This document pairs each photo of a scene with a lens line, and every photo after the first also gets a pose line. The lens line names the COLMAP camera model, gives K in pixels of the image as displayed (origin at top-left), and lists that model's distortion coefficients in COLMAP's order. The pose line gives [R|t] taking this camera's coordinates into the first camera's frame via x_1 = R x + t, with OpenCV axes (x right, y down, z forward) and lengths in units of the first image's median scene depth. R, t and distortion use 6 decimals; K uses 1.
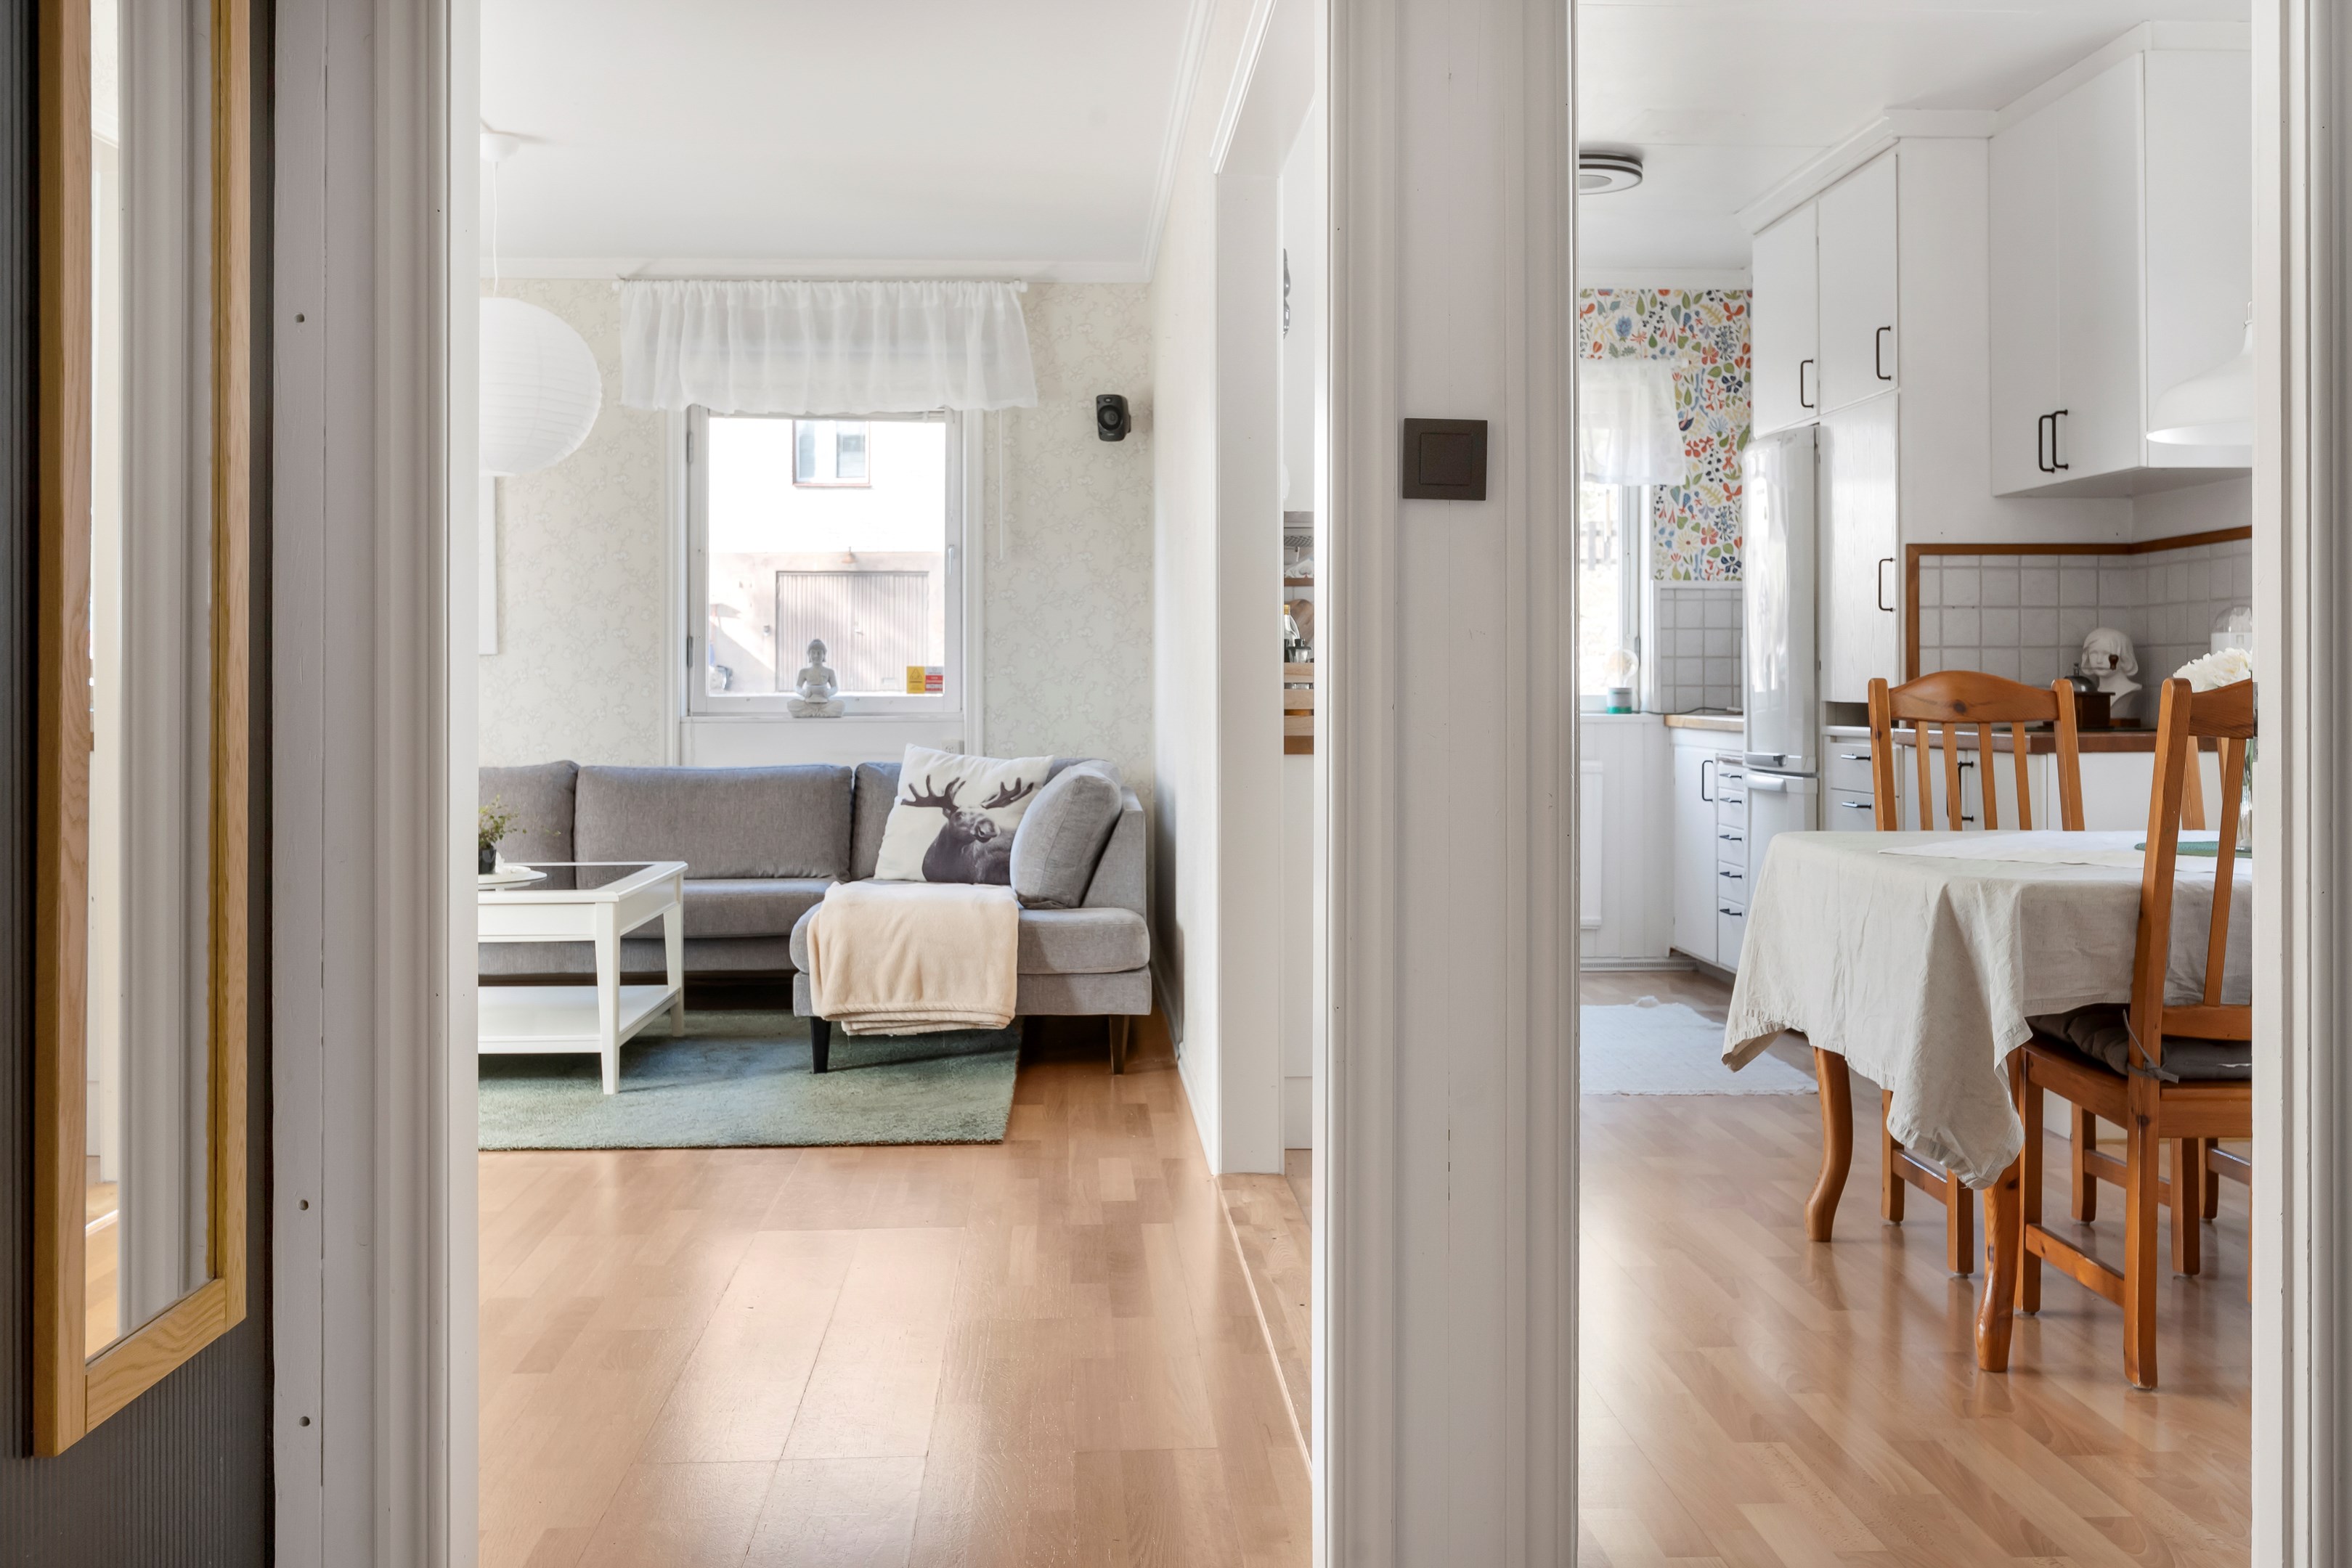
lens RADIAL K [[2217.6, 0, 1166.1], [0, 2217.6, 682.1], [0, 0, 1]] dist [0.101481, -0.240937]
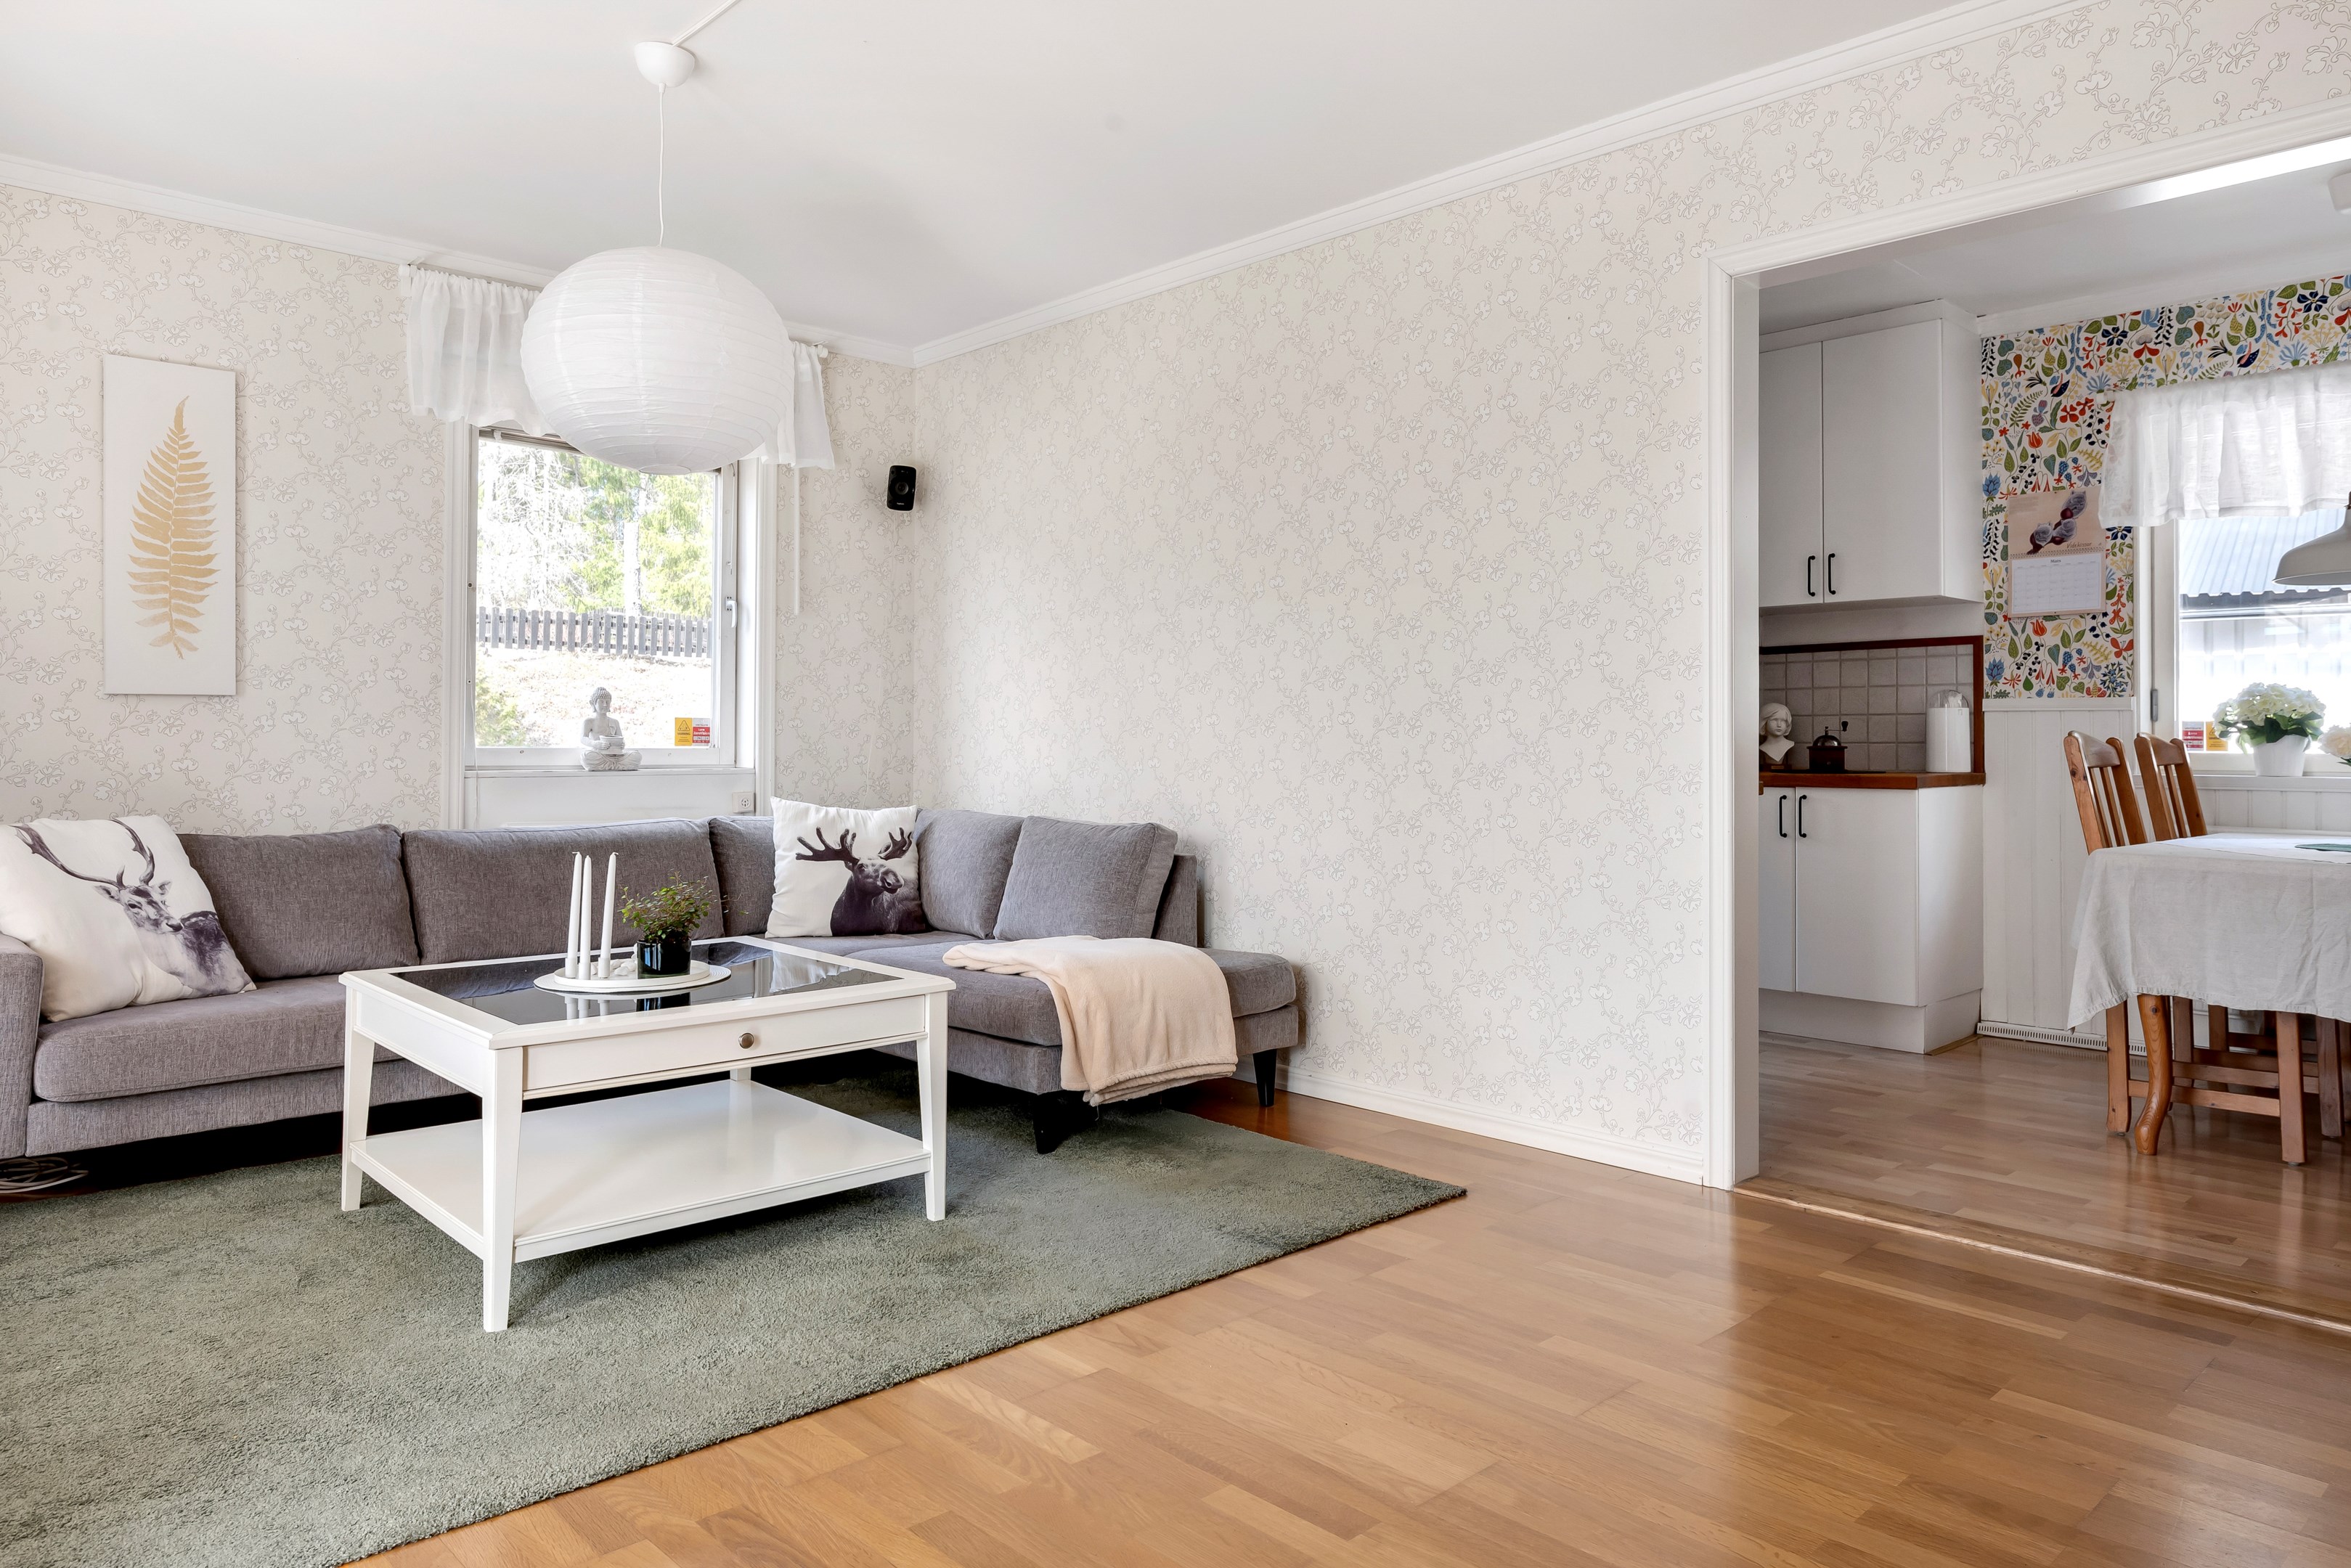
lens RADIAL K [[1511.0, 0, 1185.7], [0, 1511.0, 724.7], [0, 0, 1]] dist [0.000795, -0.002767]
pose [[0.758905, 0.011051, 0.651108, -0.464820], [-0.005289, 0.999928, -0.010807, 0.002454], [-0.651180, 0.004758, 0.758908, 0.422577]]
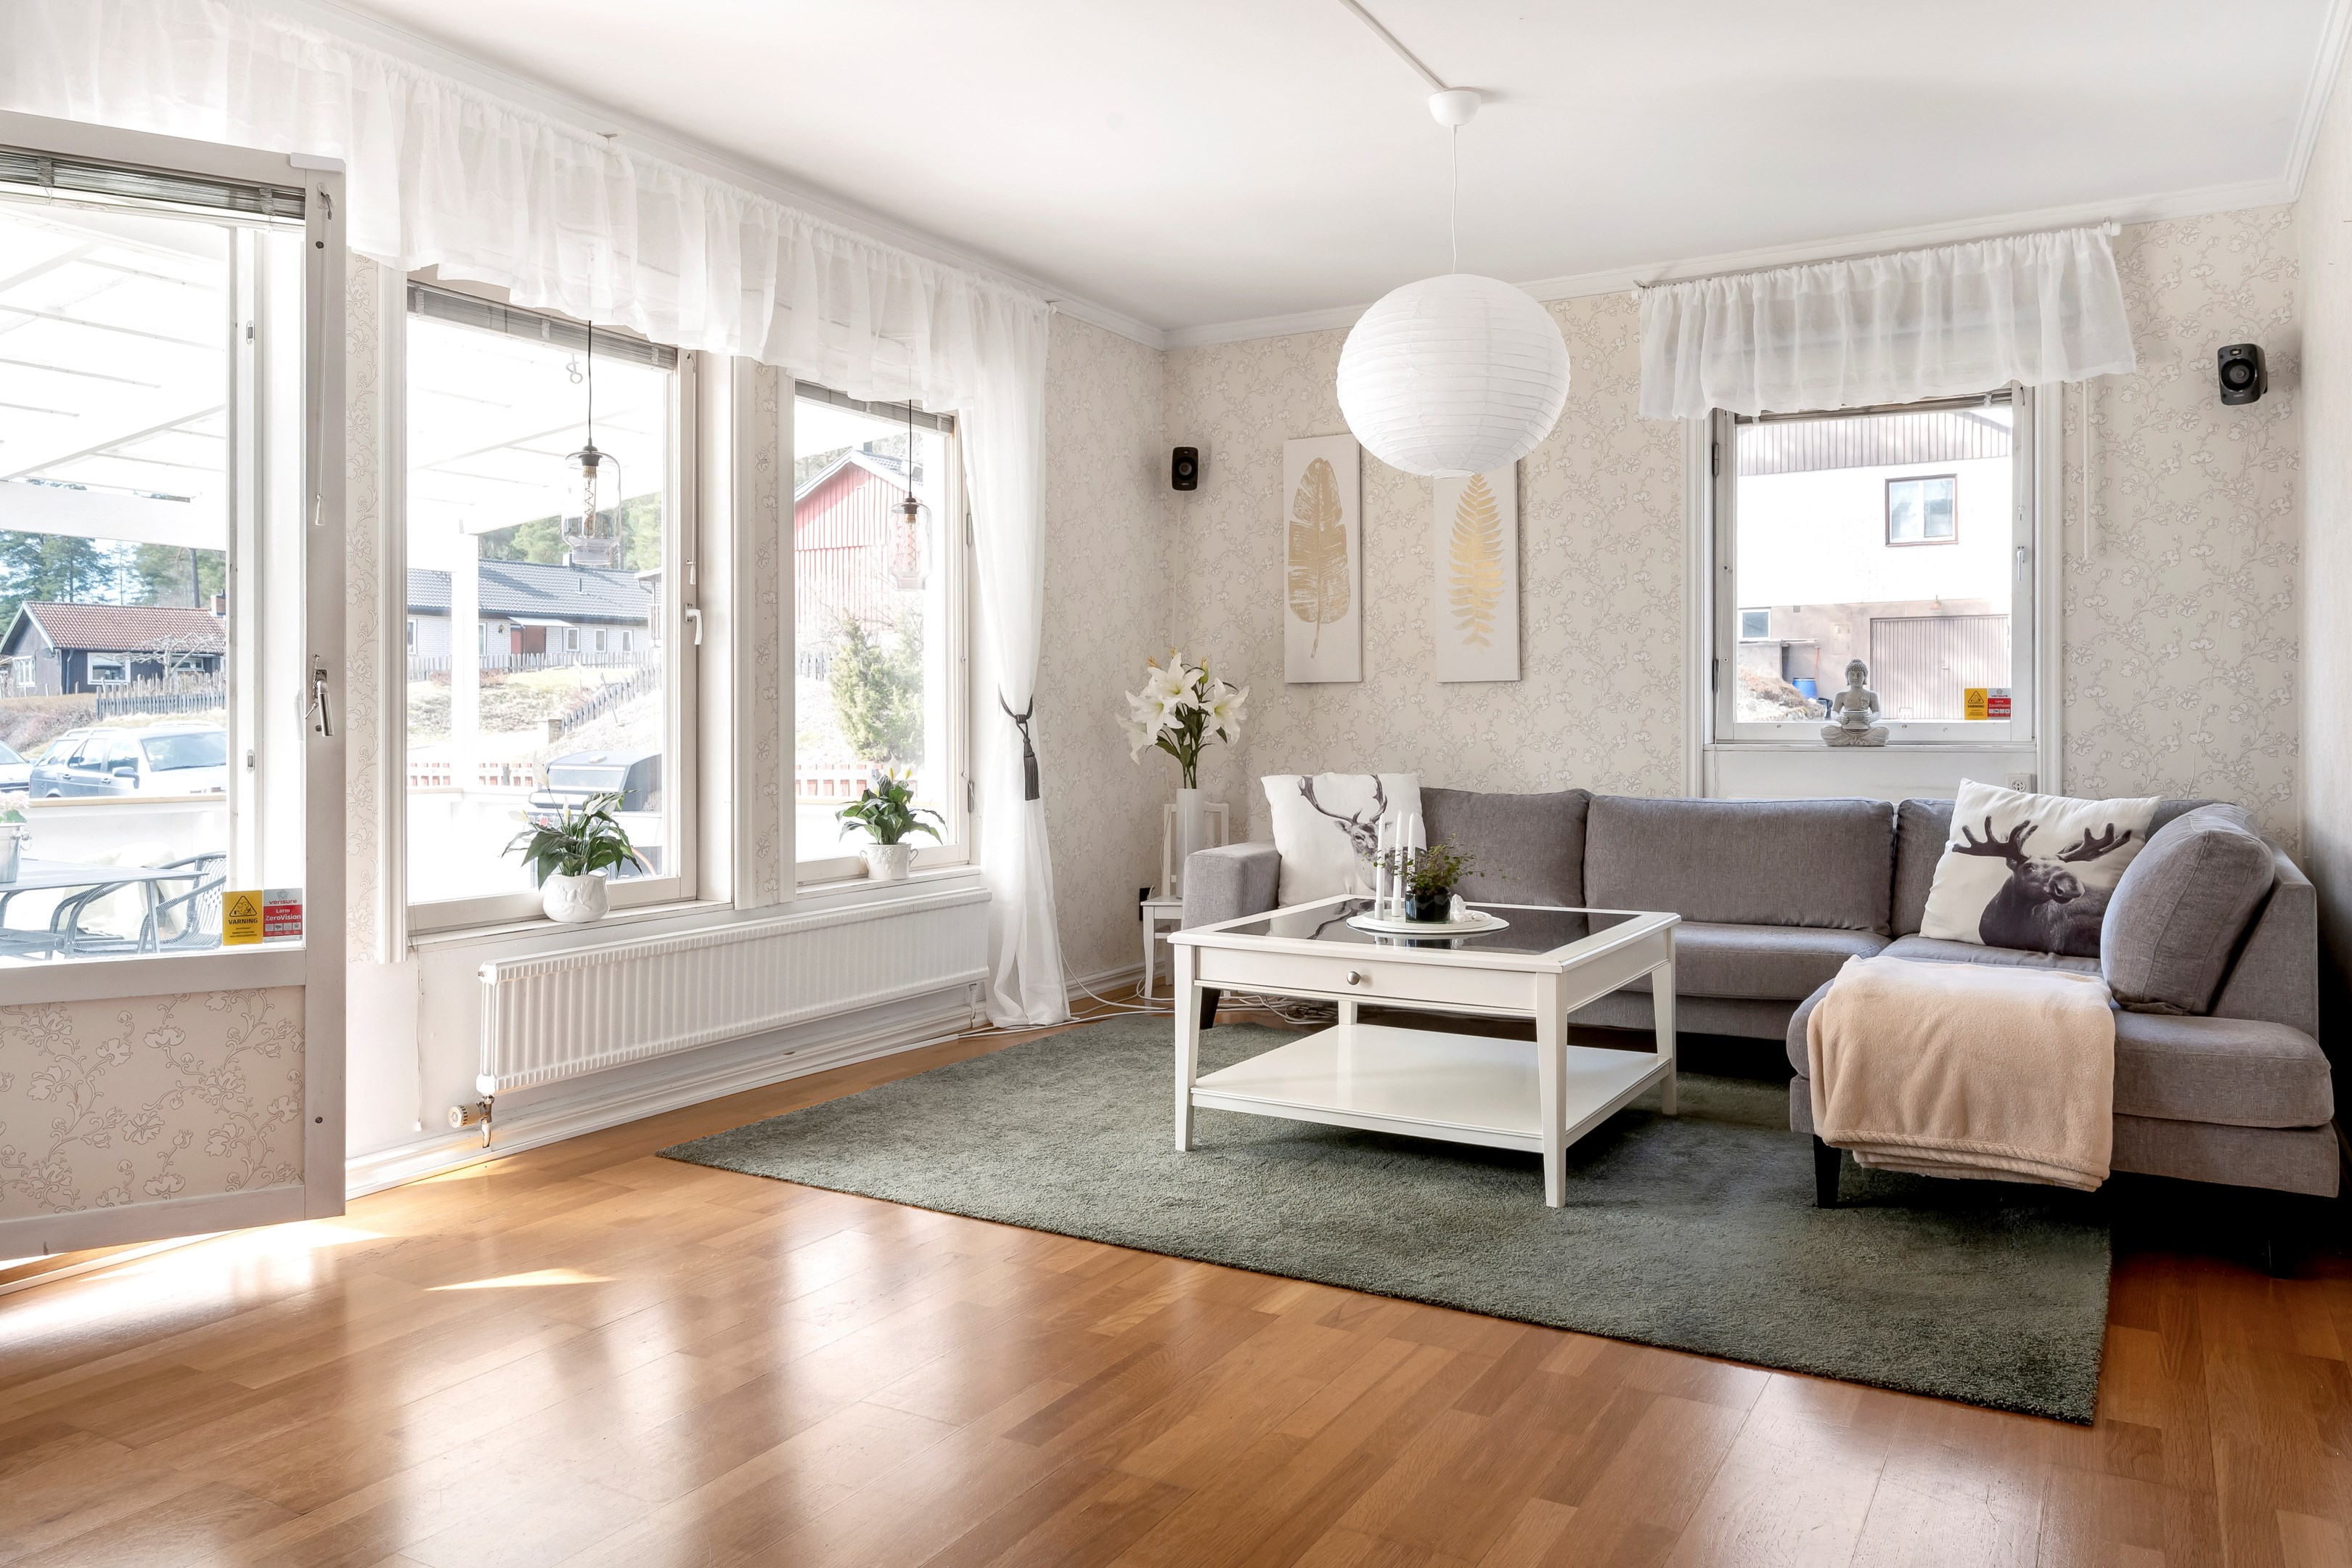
lens RADIAL K [[1641.9, 0, 1196.6], [0, 1641.9, 725.0], [0, 0, 1]] dist [-0.004805, -0.007733]
pose [[0.842116, 0.000267, -0.539297, -0.027707], [0.003962, 0.999970, 0.006682, 0.002129], [0.539282, -0.007763, 0.842089, 0.352868]]
